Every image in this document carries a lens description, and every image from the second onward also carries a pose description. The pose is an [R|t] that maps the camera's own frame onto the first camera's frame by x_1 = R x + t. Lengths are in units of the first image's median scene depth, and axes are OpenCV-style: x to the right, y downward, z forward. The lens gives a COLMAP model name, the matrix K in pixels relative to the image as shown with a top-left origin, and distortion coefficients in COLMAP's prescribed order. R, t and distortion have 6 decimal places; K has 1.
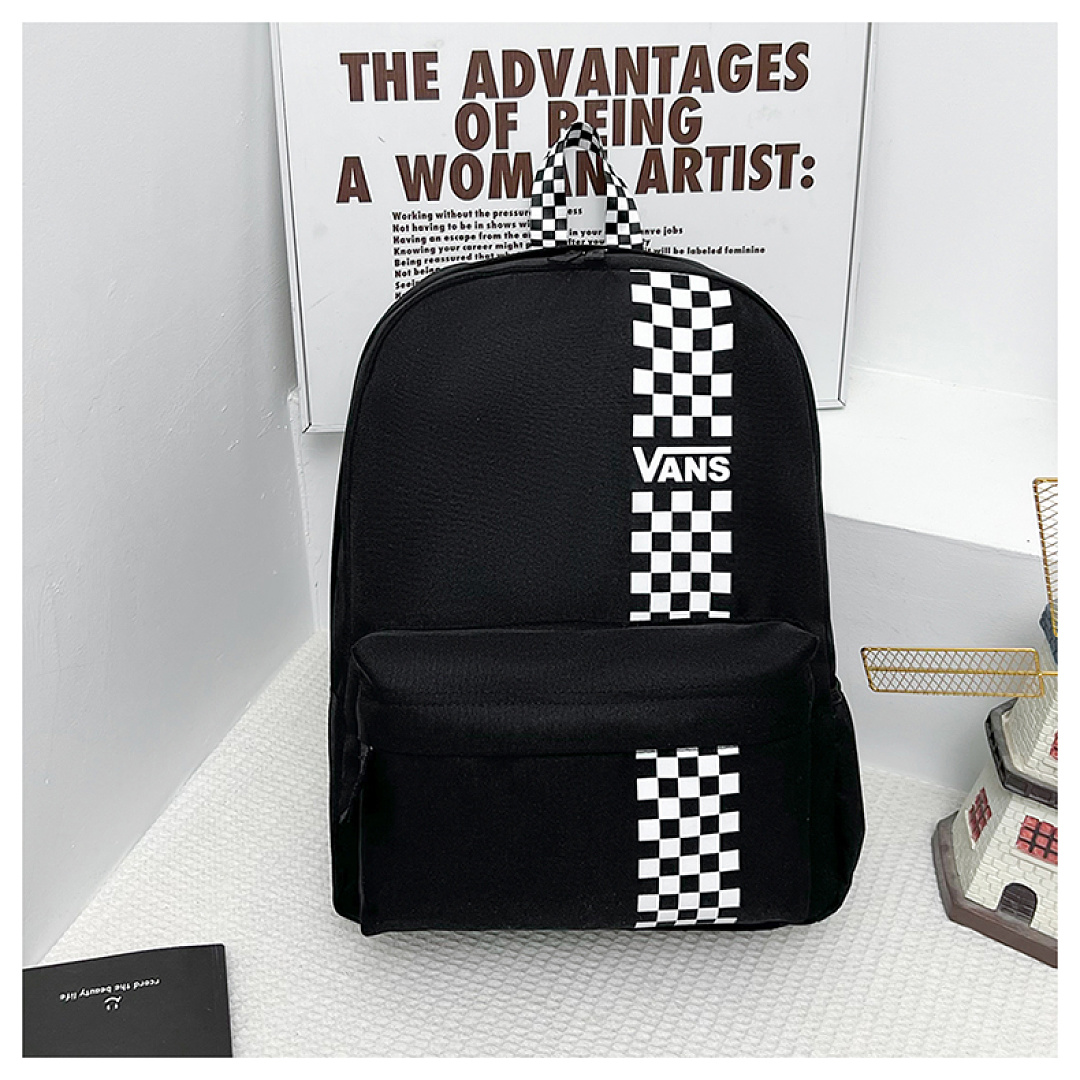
lens RADIAL K [[1415.7, 0, 531.7], [0, 1415.7, 530.0], [0, 0, 1]] dist [0.141292, -0.391157]
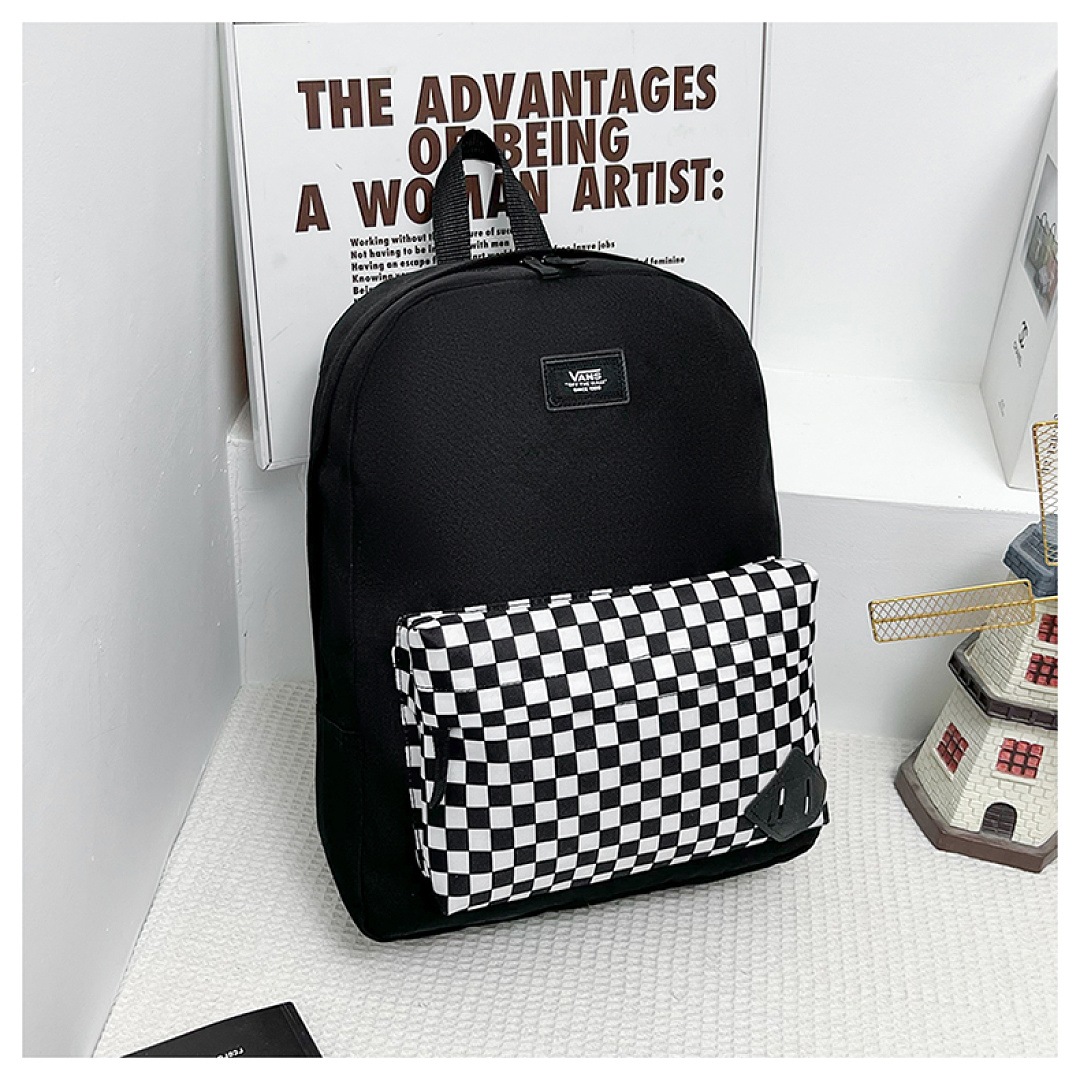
lens RADIAL K [[1411.0, 0, 525.9], [0, 1411.0, 529.4], [0, 0, 1]] dist [0.153247, -0.381201]
pose [[0.953963, -0.108563, 0.279588, -0.286726], [0.123046, 0.991793, -0.034726, 0.029467], [-0.273524, 0.067529, 0.959492, 0.023677]]
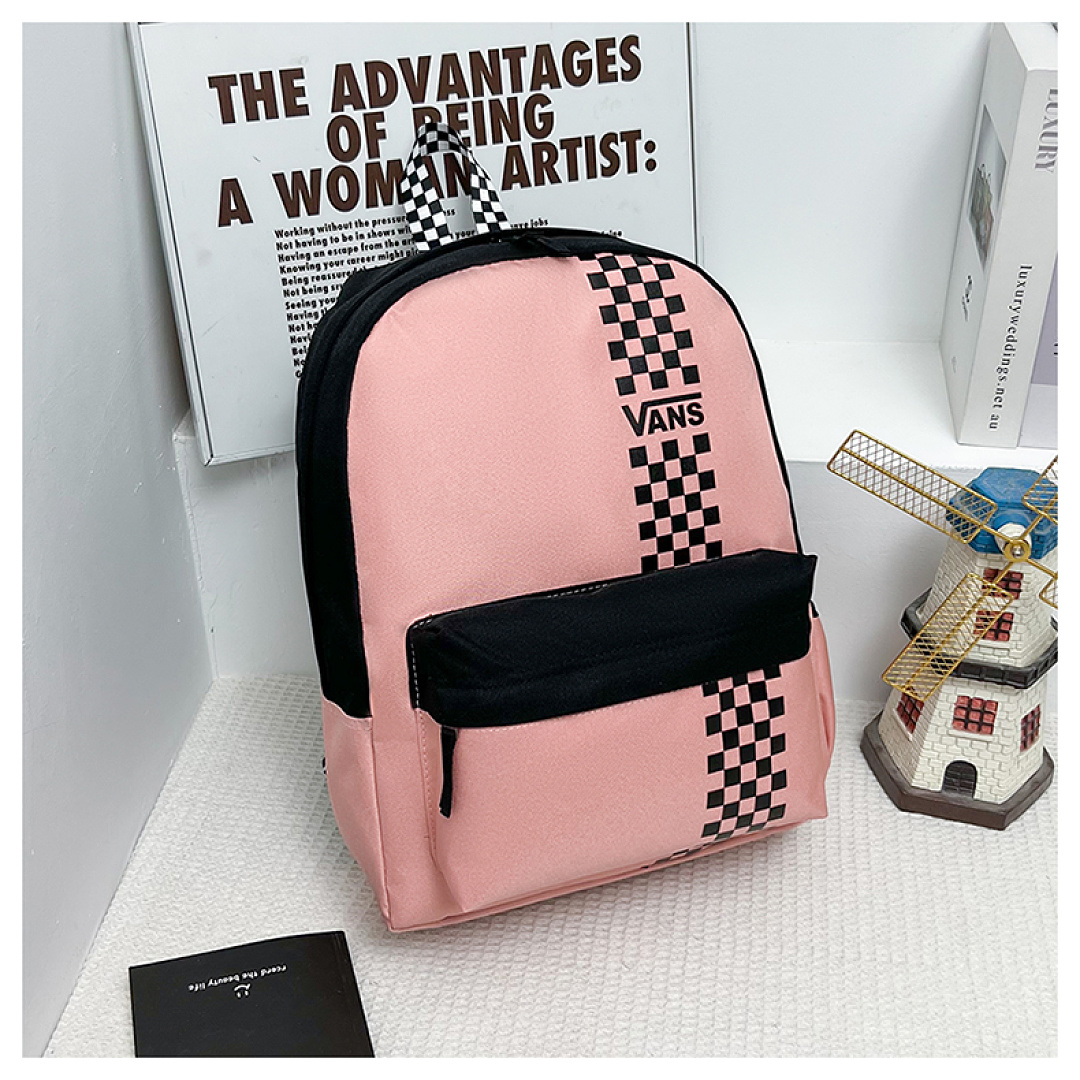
lens RADIAL K [[1413.7, 0, 540.0], [0, 1413.7, 540.0], [0, 0, 1]] dist [0.134852, -0.333419]
pose [[0.958270, -0.159714, 0.237088, -0.195565], [0.171723, 0.984665, -0.030759, 0.056151], [-0.228540, 0.070189, 0.971001, -0.004601]]
